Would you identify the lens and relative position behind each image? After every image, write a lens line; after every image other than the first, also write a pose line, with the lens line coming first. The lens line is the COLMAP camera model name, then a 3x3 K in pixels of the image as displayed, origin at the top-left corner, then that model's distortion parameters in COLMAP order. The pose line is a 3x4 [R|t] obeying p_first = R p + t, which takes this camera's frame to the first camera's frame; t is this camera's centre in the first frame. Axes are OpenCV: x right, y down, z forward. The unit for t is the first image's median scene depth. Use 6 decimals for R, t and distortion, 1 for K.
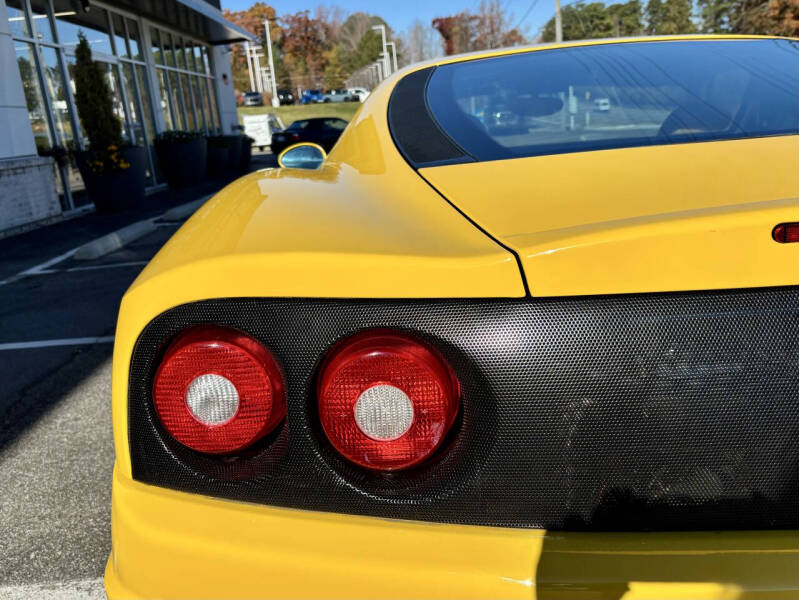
lens RADIAL K [[772.5, 0, 402.2], [0, 772.5, 300.6], [0, 0, 1]] dist [0.015522, -0.001071]
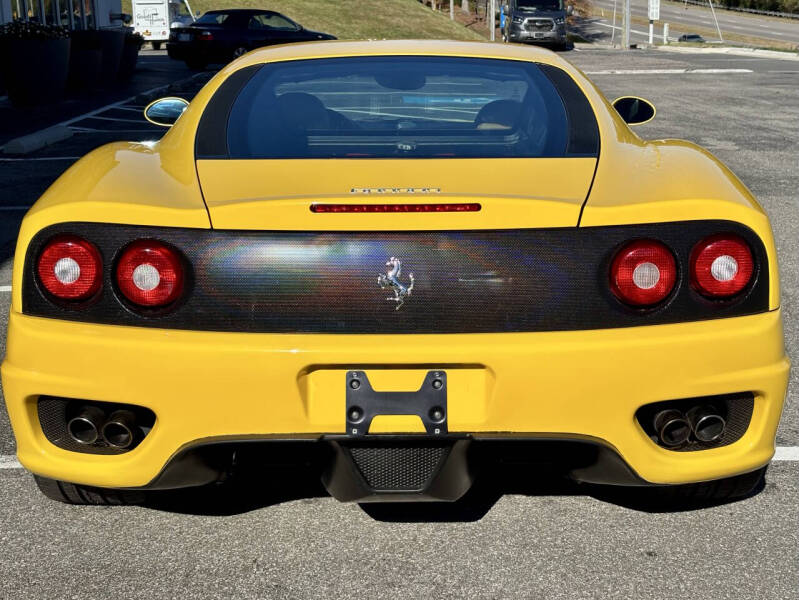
lens RADIAL K [[1252.7, 0, 422.9], [0, 1252.7, 298.6], [0, 0, 1]] dist [0.105506, -0.103008]
pose [[0.997209, 0.064960, 0.036798, 0.007784], [-0.064814, 0.997884, -0.005163, 0.002232], [-0.037055, 0.002764, 0.999309, -0.032293]]
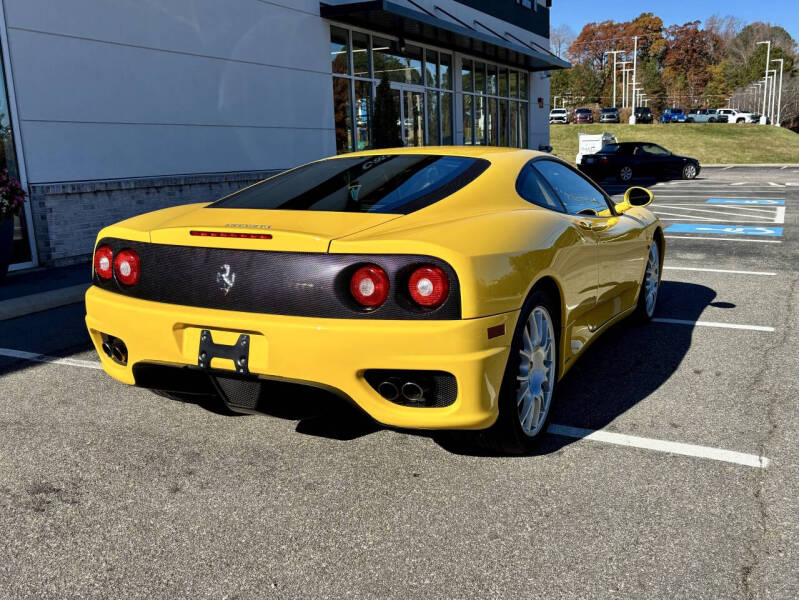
lens RADIAL K [[801.0, 0, 416.4], [0, 801.0, 323.0], [0, 0, 1]] dist [0.031325, 0.006449]
pose [[0.901829, 0.155580, -0.403113, 0.037045], [-0.153821, 0.987407, 0.036962, 0.000633], [0.403787, 0.028674, 0.914403, -0.027126]]
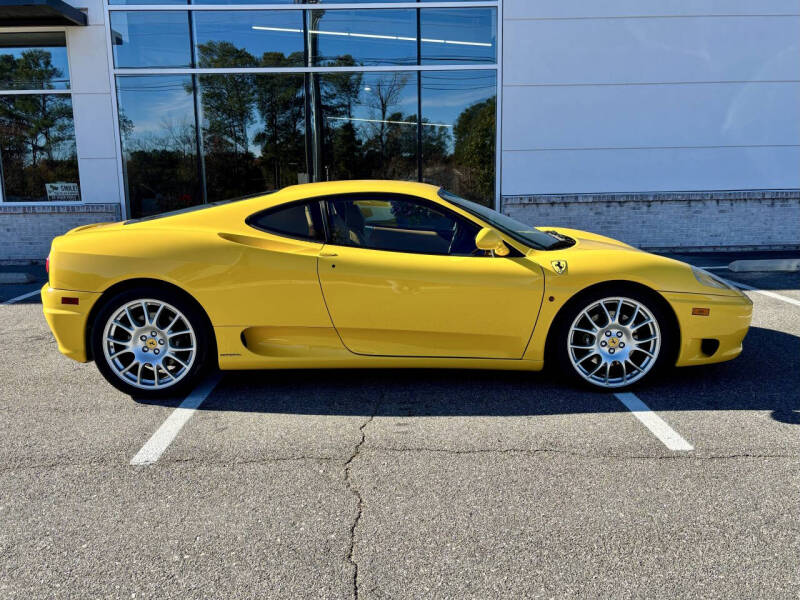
lens RADIAL K [[684.5, 0, 390.5], [0, 684.5, 299.1], [0, 0, 1]] dist [0.074727, -0.139229]
pose [[0.007940, 0.261836, -0.965080, 0.082253], [-0.218121, 0.942324, 0.253868, -0.019727], [0.975889, 0.208489, 0.064594, 0.038846]]
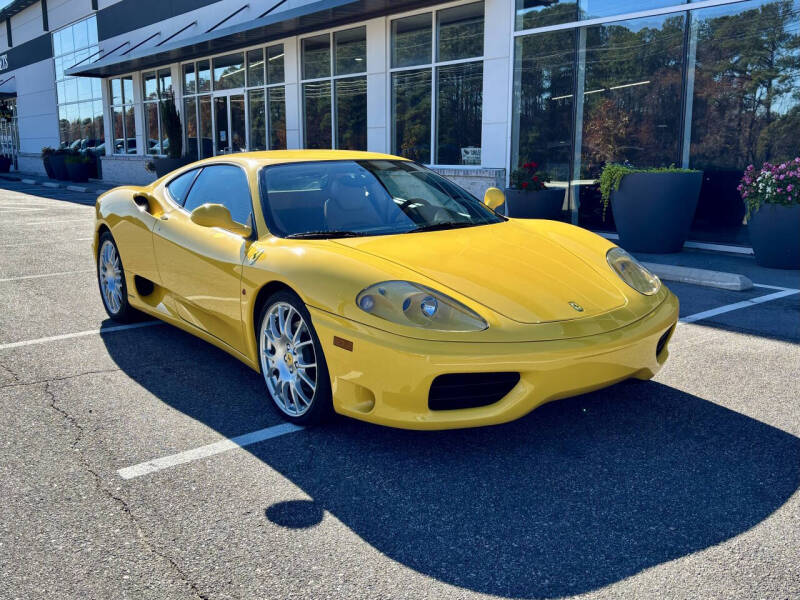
lens RADIAL K [[773.5, 0, 402.7], [0, 773.5, 300.6], [0, 0, 1]] dist [0.015522, -0.001071]
pose [[-0.789971, 0.208675, -0.576542, 0.048631], [-0.069171, 0.903971, 0.421962, -0.032478], [0.609230, 0.373218, -0.699677, 0.105061]]
